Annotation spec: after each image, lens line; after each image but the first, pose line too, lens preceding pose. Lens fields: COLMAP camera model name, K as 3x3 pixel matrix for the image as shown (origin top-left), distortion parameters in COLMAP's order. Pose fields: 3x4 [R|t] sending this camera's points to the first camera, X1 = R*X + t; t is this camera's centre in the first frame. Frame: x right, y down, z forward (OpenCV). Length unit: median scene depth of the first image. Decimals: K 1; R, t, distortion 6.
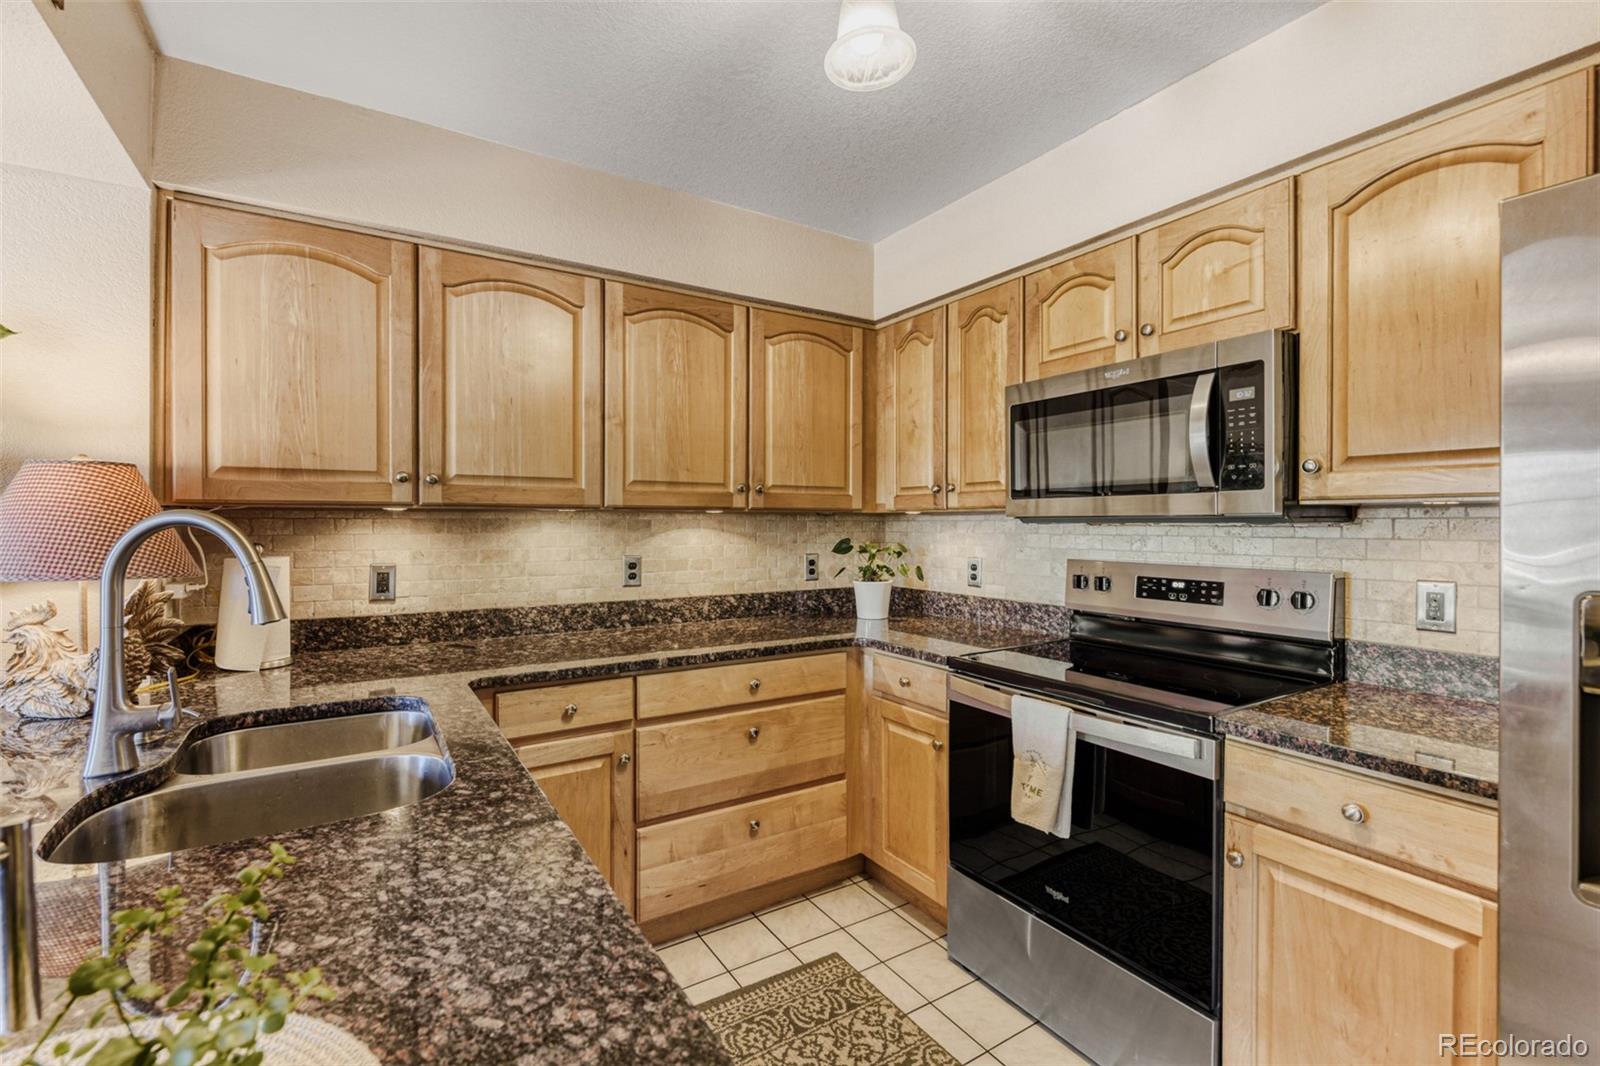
lens RADIAL K [[715.4, 0, 800.0], [0, 715.4, 533.0], [0, 0, 1]] dist [0.000446, 0.000070]
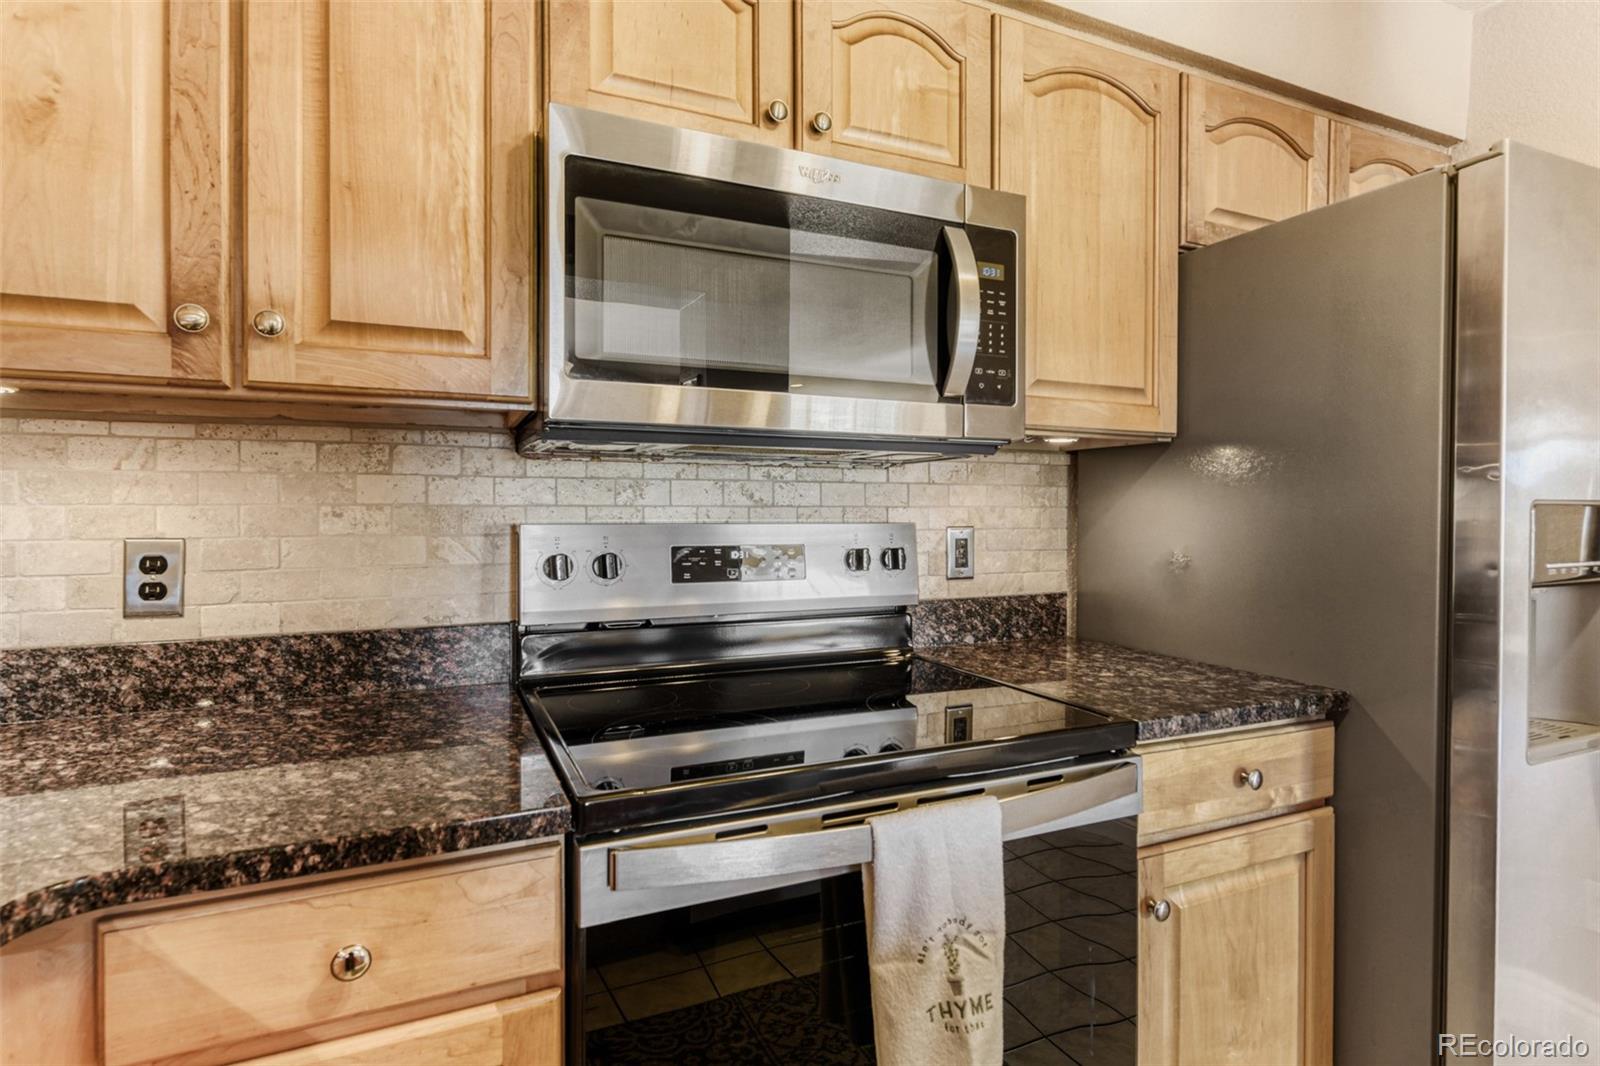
lens RADIAL K [[817.2, 0, 800.0], [0, 817.2, 533.0], [0, 0, 1]] dist [-0.000440, -0.000197]
pose [[0.120069, -0.019594, 0.992572, -0.183071], [0.016817, 0.999702, 0.017700, 0.041581], [-0.992623, 0.014566, 0.120363, 0.860877]]
